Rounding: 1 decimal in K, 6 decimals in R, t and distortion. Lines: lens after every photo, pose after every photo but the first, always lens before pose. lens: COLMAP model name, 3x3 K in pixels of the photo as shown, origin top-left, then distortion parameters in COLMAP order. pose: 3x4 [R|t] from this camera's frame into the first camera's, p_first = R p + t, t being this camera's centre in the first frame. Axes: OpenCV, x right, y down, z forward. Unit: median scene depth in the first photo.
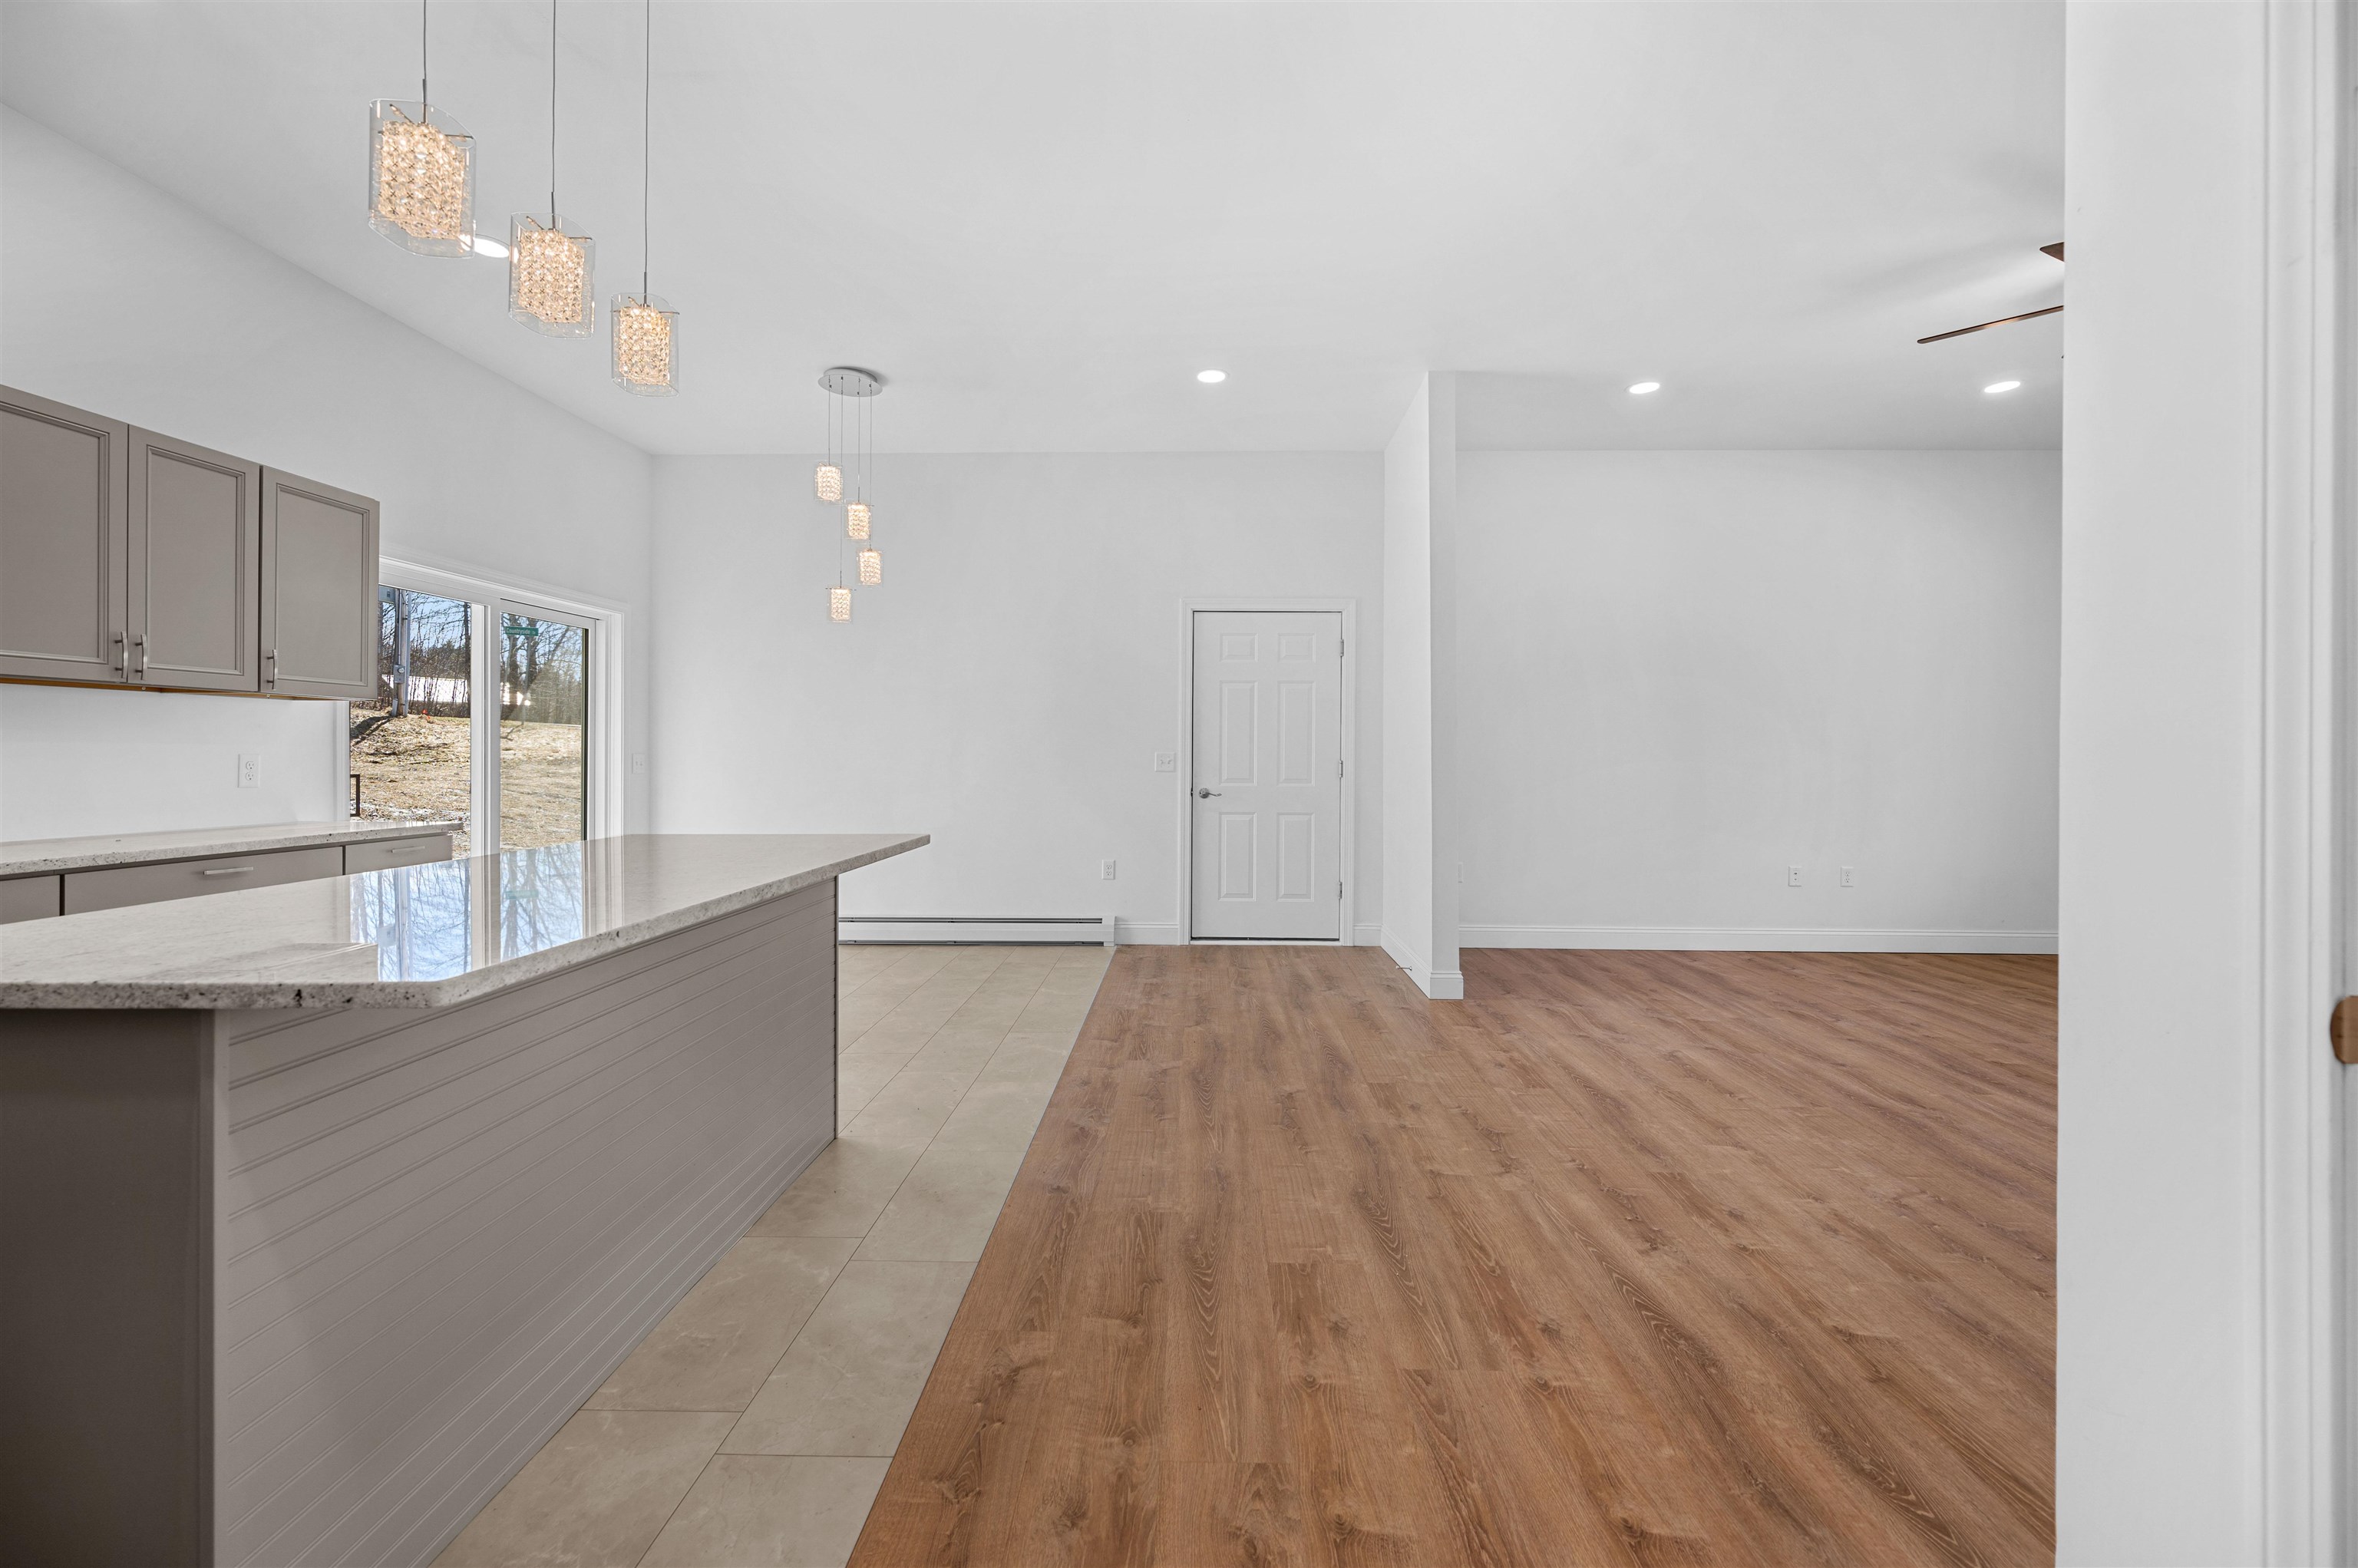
lens RADIAL K [[942.8, 0, 1180.6], [0, 942.8, 757.2], [0, 0, 1]] dist [-0.000238, 0.000177]
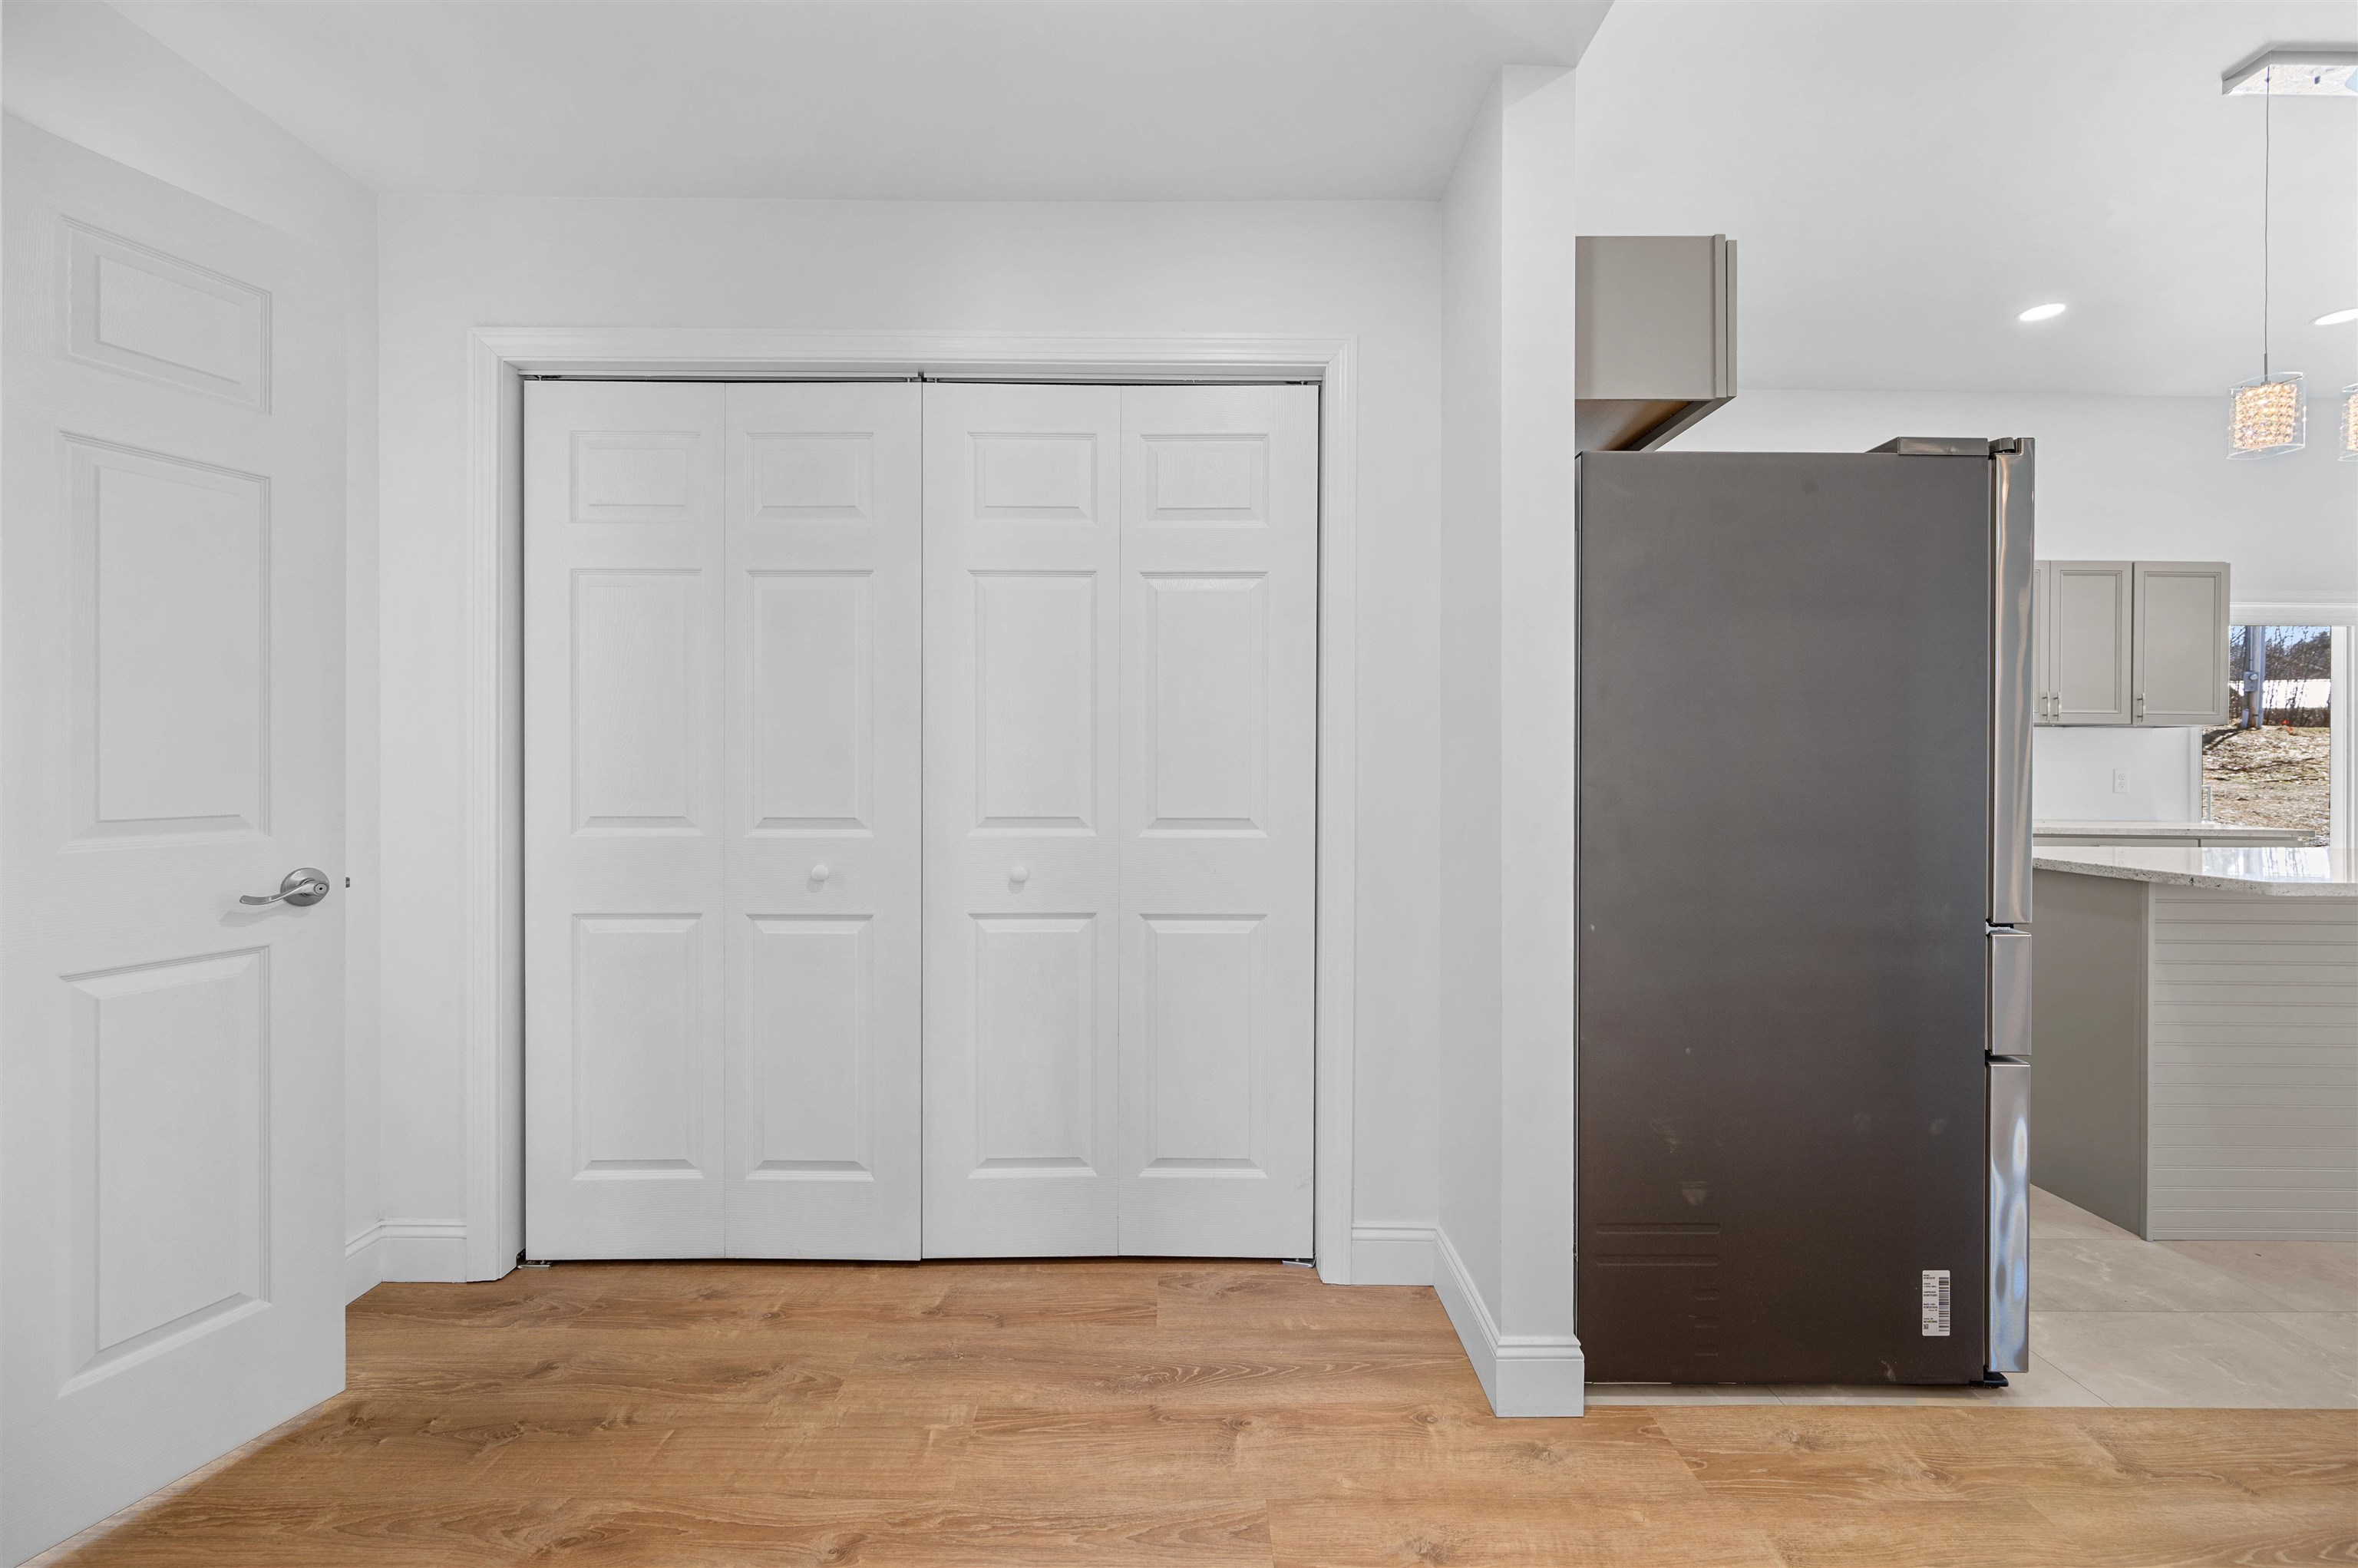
lens RADIAL K [[942.8, 0, 1167.9], [0, 942.8, 759.7], [0, 0, 1]] dist [-0.000238, 0.000177]
pose [[0.024124, -0.007106, -0.999684, 0.399499], [-0.007611, 0.999944, -0.007292, 0.004948], [0.999680, 0.007785, 0.024068, -0.478978]]
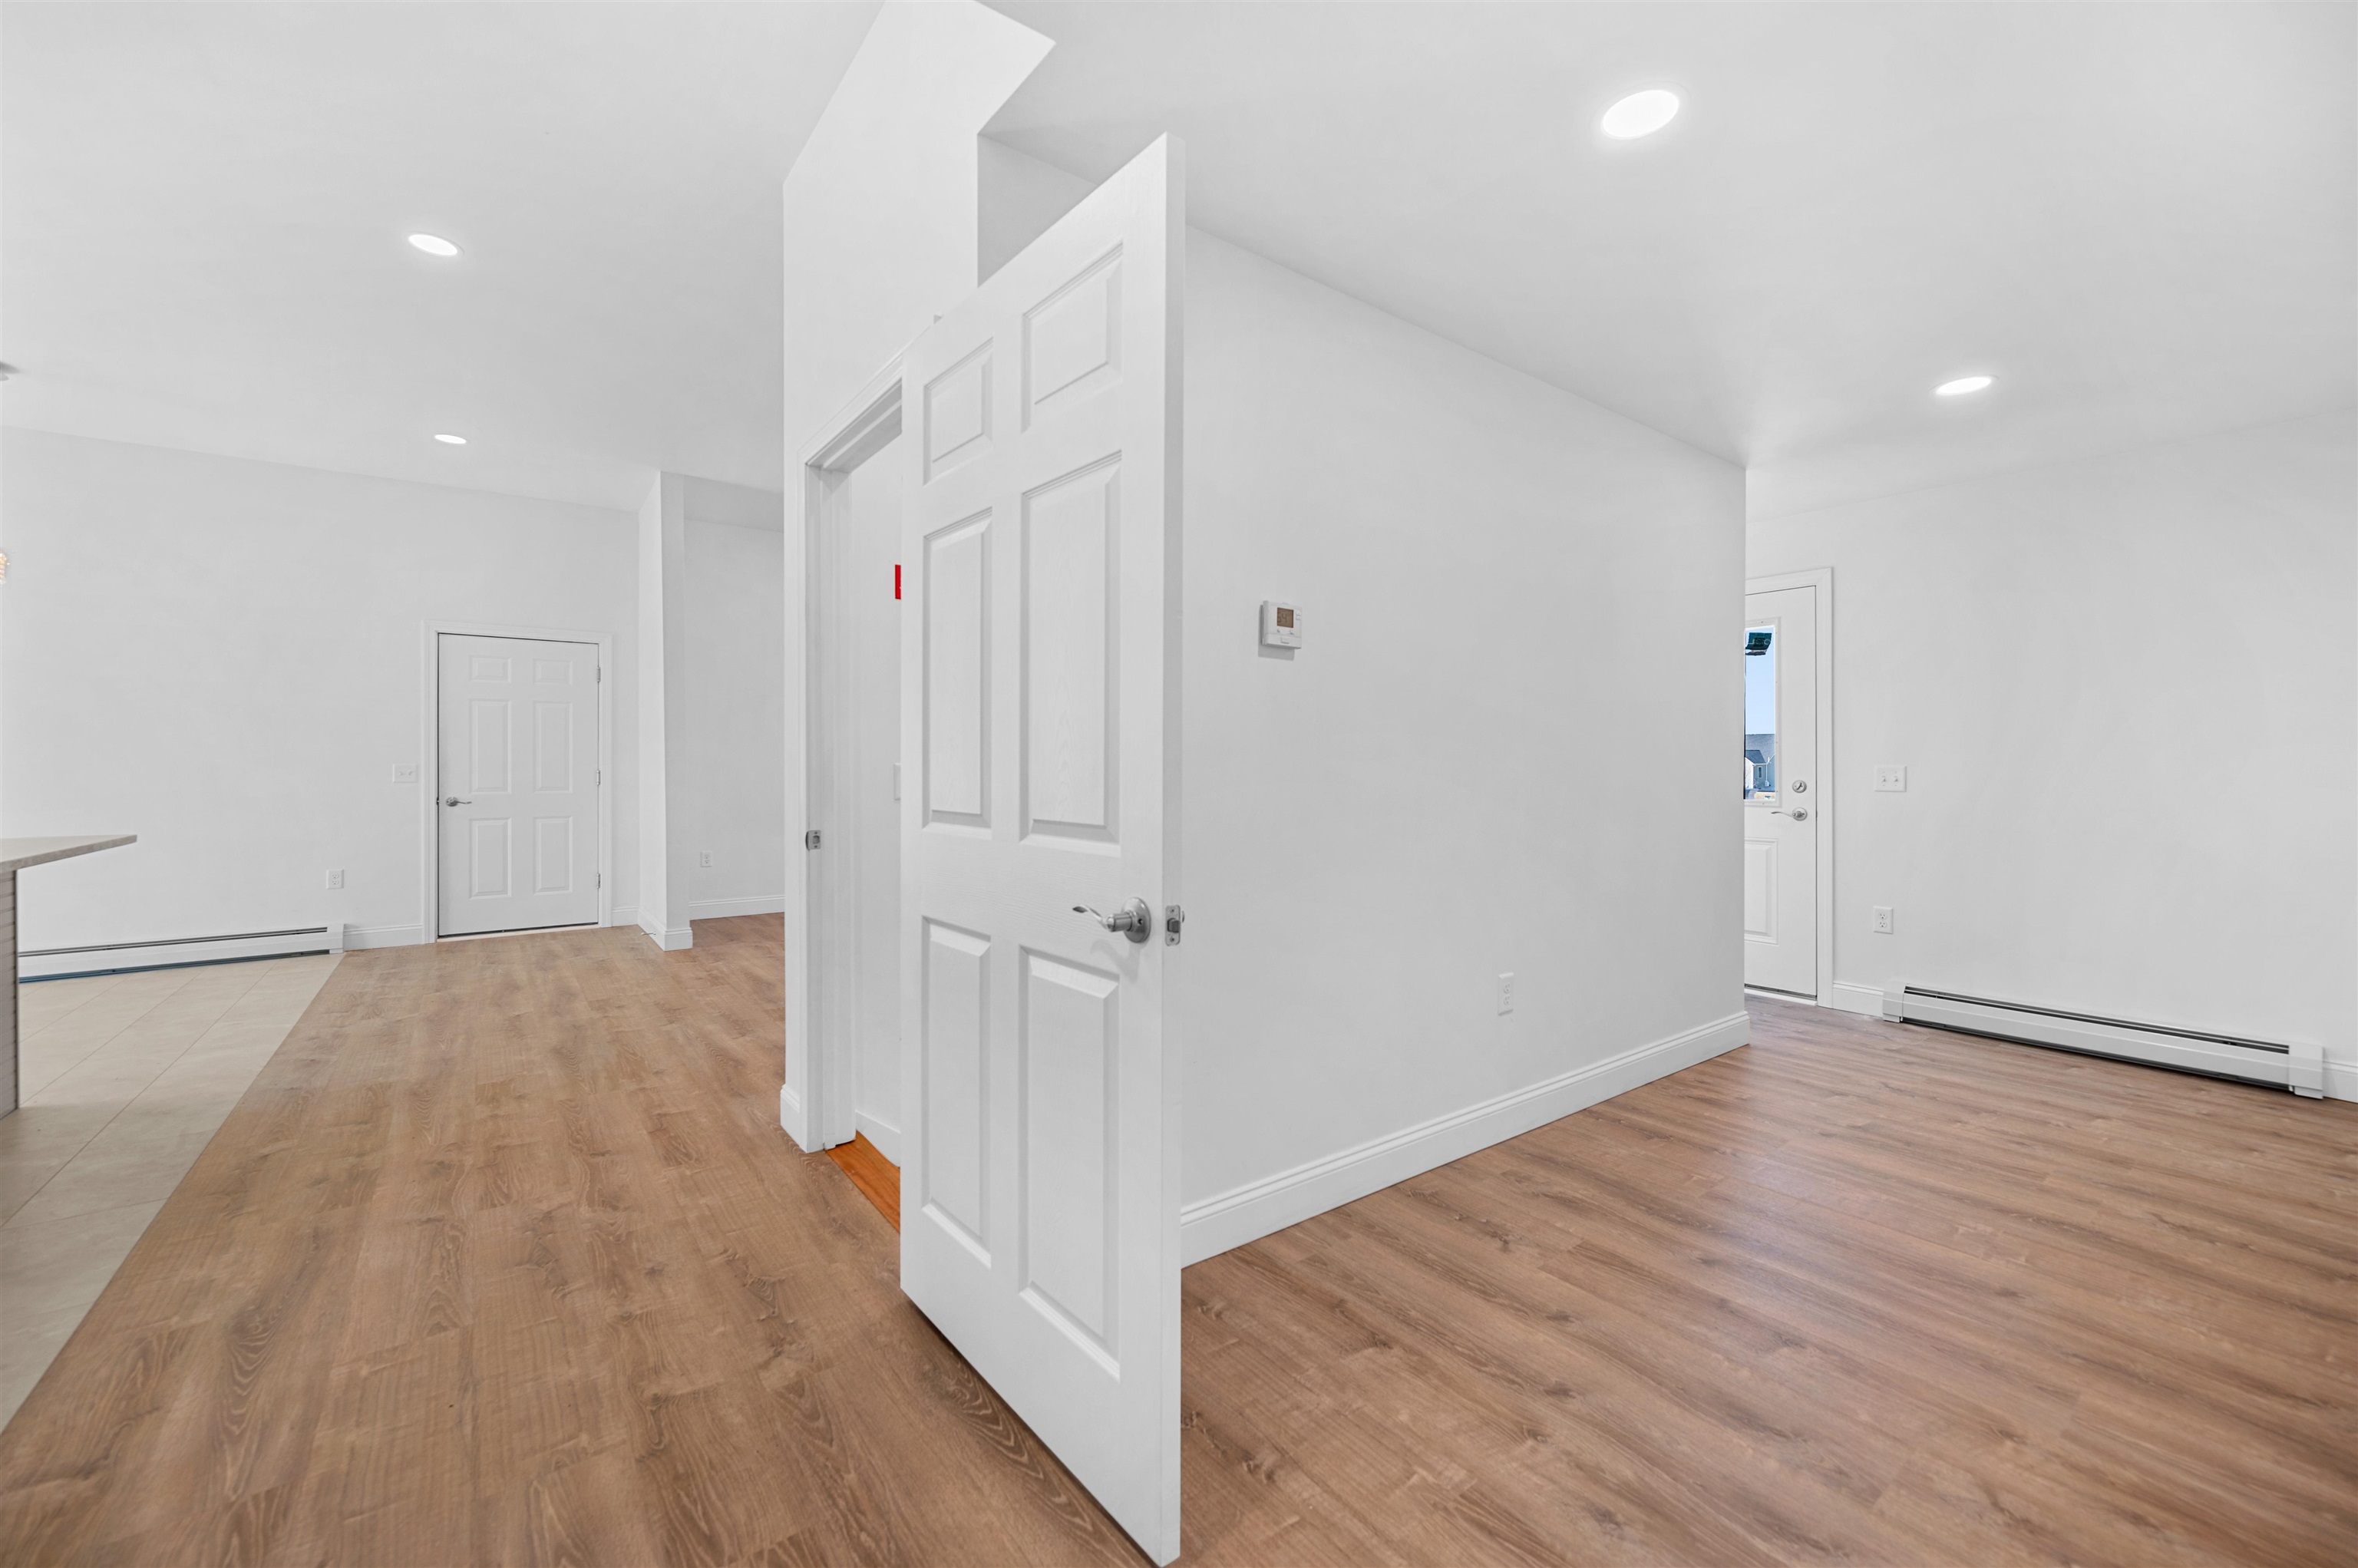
lens RADIAL K [[942.8, 0, 1174.6], [0, 942.8, 765.4], [0, 0, 1]] dist [-0.000238, 0.000177]
pose [[0.792479, -0.006577, 0.609864, 0.043693], [0.007924, 0.999968, 0.000488, 0.004782], [-0.609847, 0.004445, 0.792506, -0.709119]]
